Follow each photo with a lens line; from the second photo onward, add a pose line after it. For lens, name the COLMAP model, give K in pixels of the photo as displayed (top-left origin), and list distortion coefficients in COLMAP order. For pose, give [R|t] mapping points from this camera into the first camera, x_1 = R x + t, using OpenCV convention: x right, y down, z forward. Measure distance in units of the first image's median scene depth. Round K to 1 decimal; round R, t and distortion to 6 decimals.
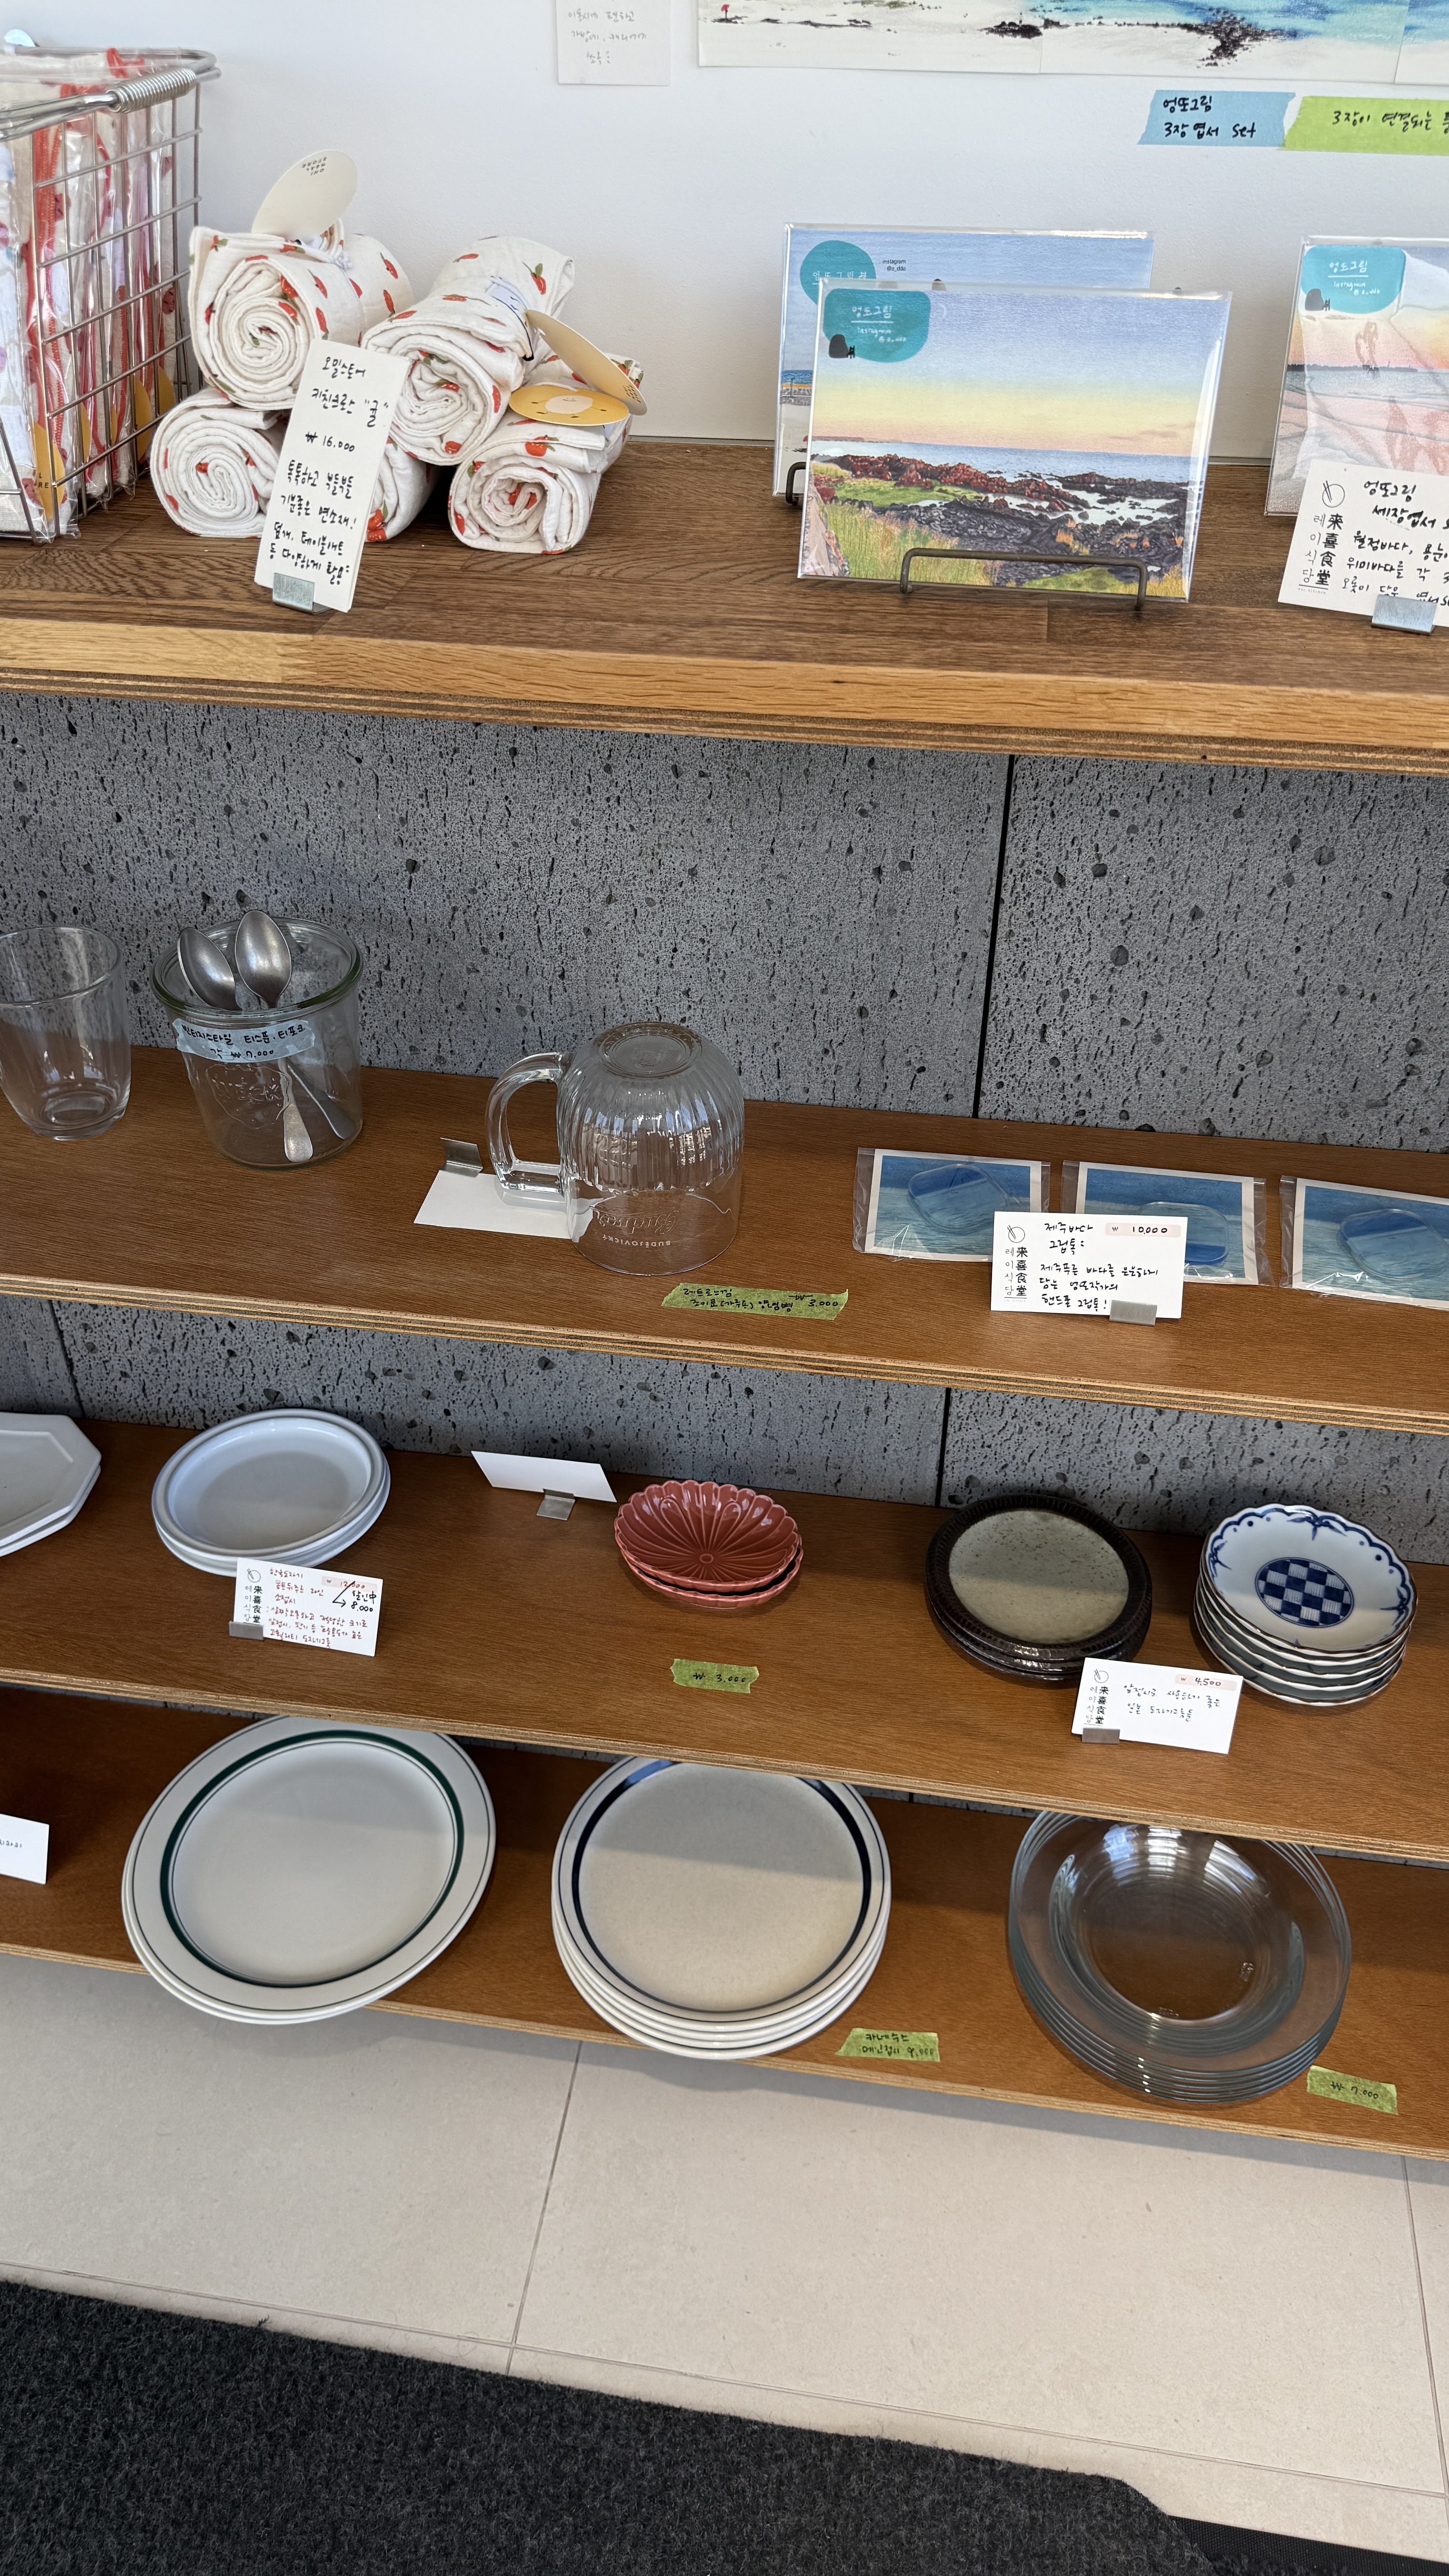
lens RADIAL K [[1820.4, 0, 723.3], [0, 1820.4, 1290.8], [0, 0, 1]] dist [0.000930, -0.011333]
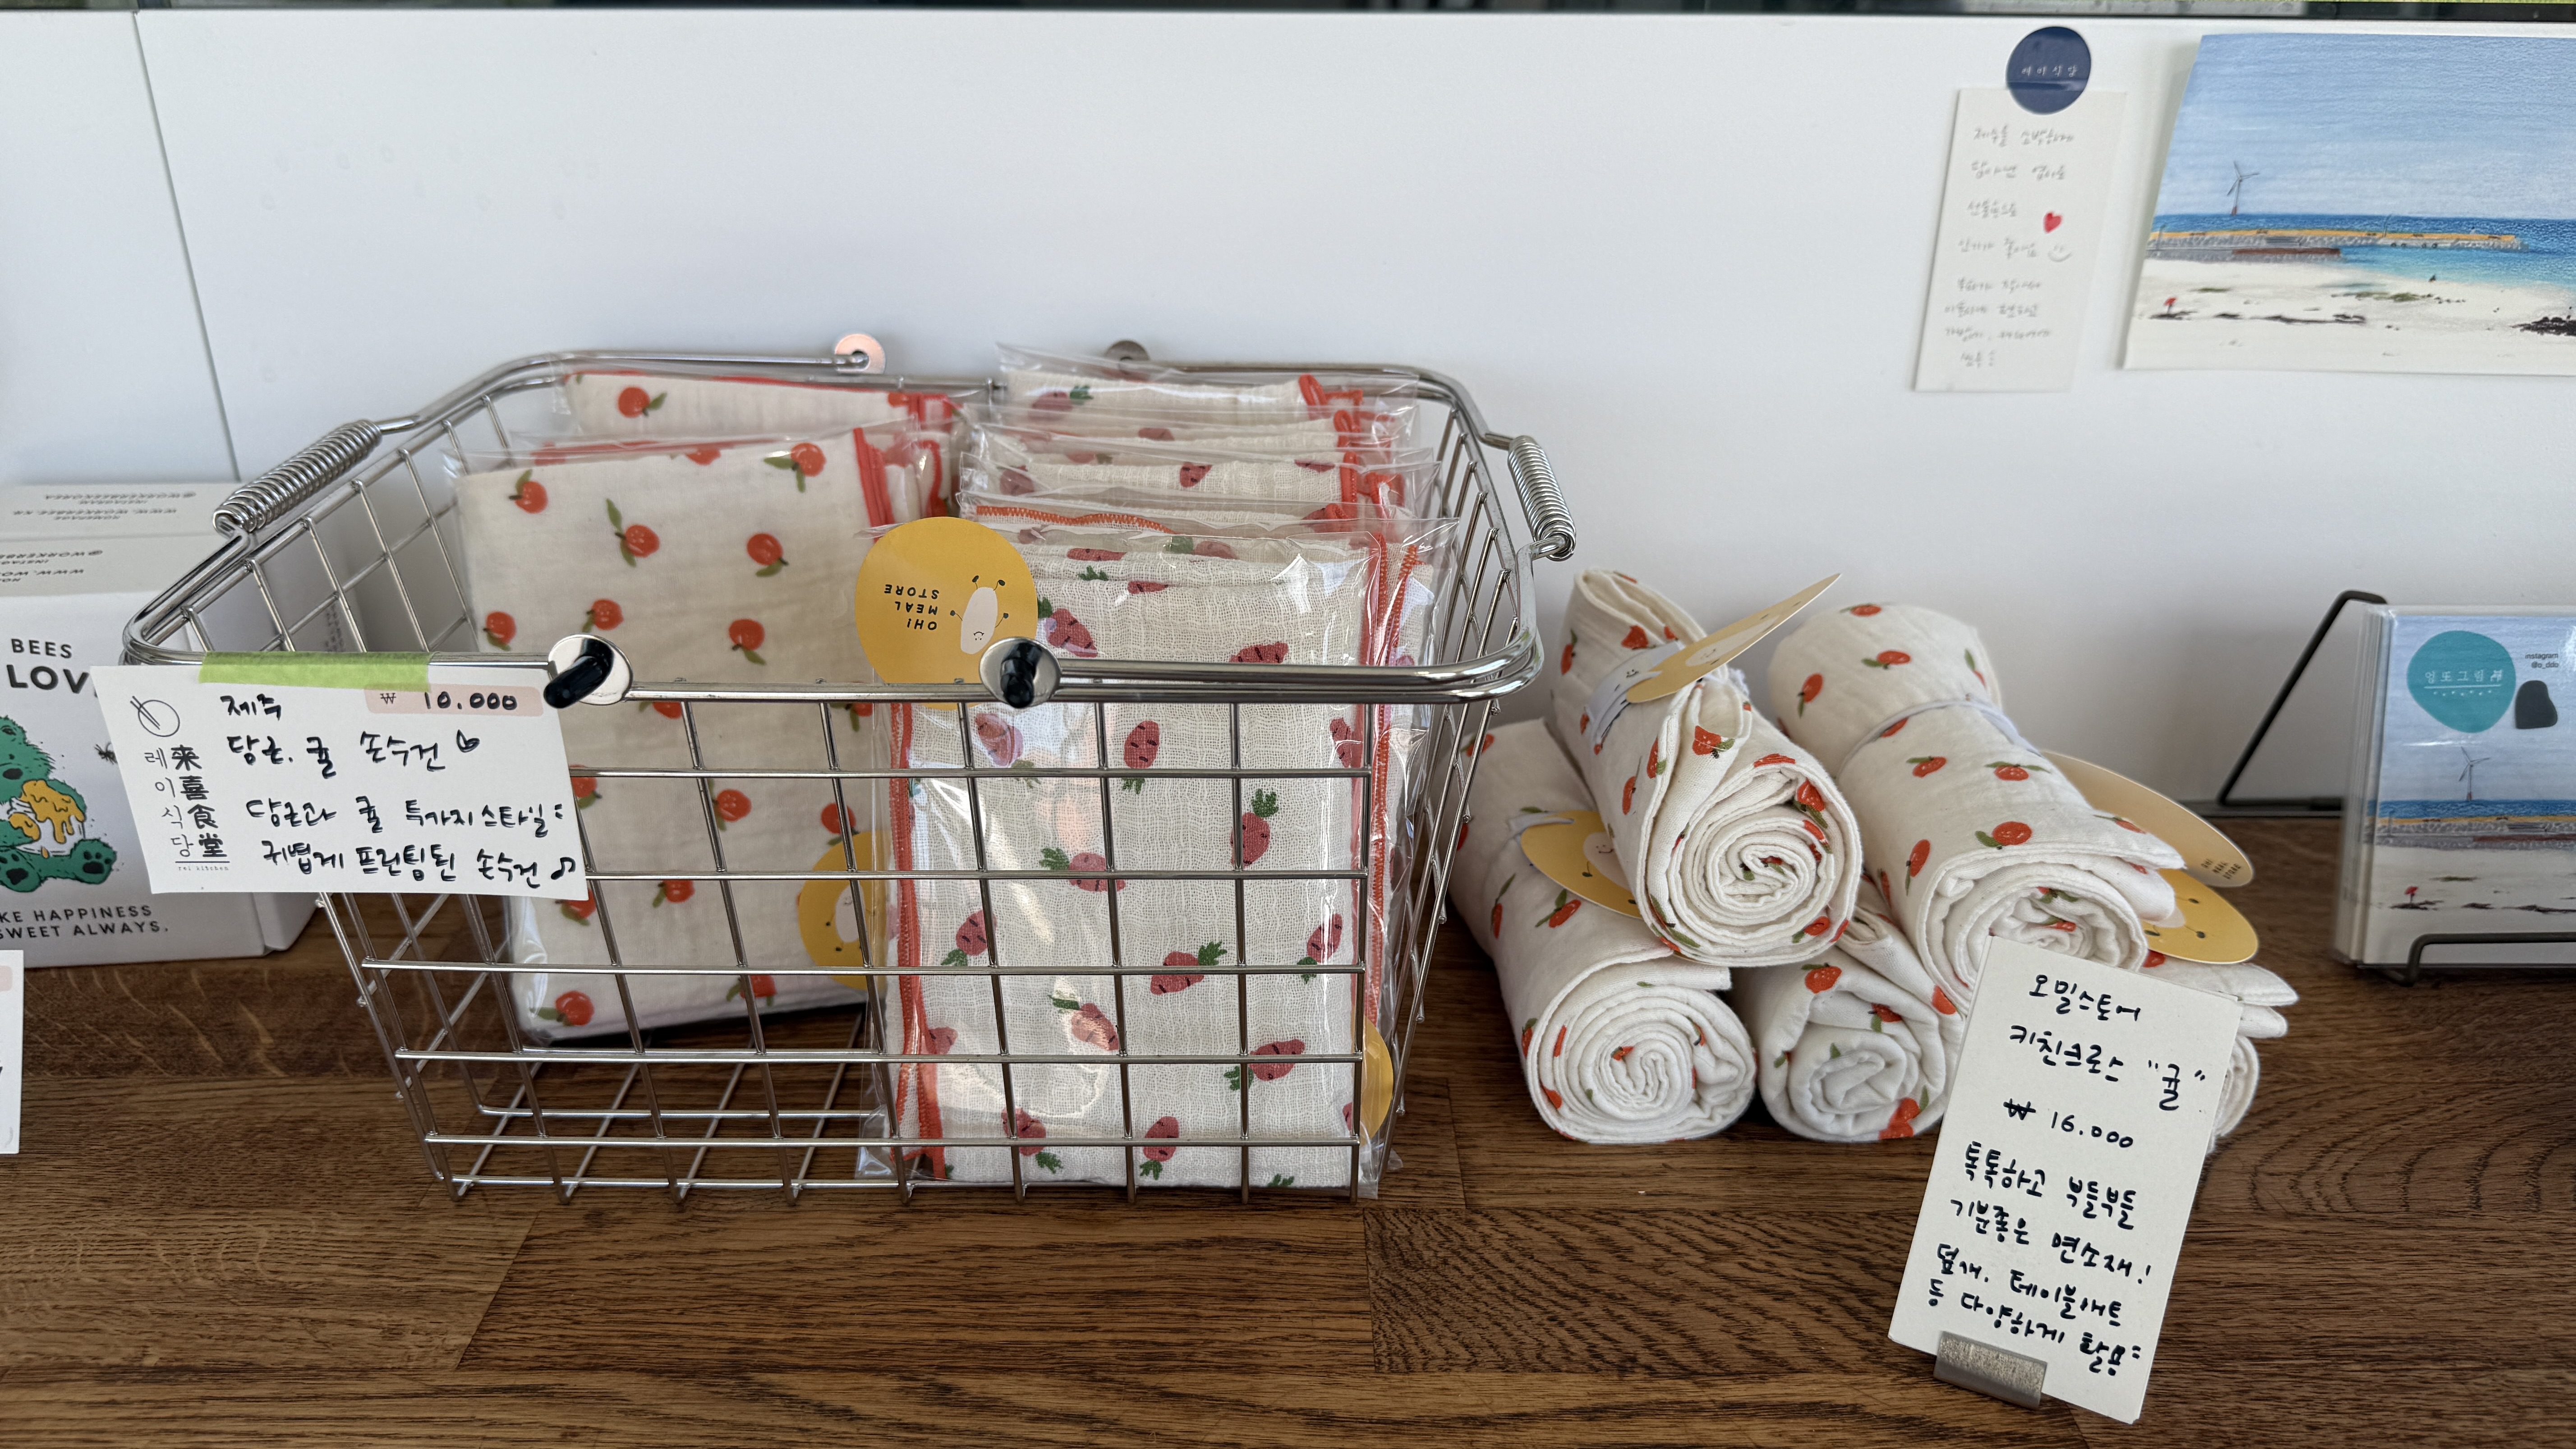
lens RADIAL K [[1820.4, 0, 1289.0], [0, 1820.4, 721.1], [0, 0, 1]] dist [0.000930, -0.011333]
pose [[0.985944, -0.060909, 0.155578, -0.492051], [0.095100, 0.970206, -0.222837, -0.445199], [-0.137370, 0.234500, 0.962361, 0.421022]]
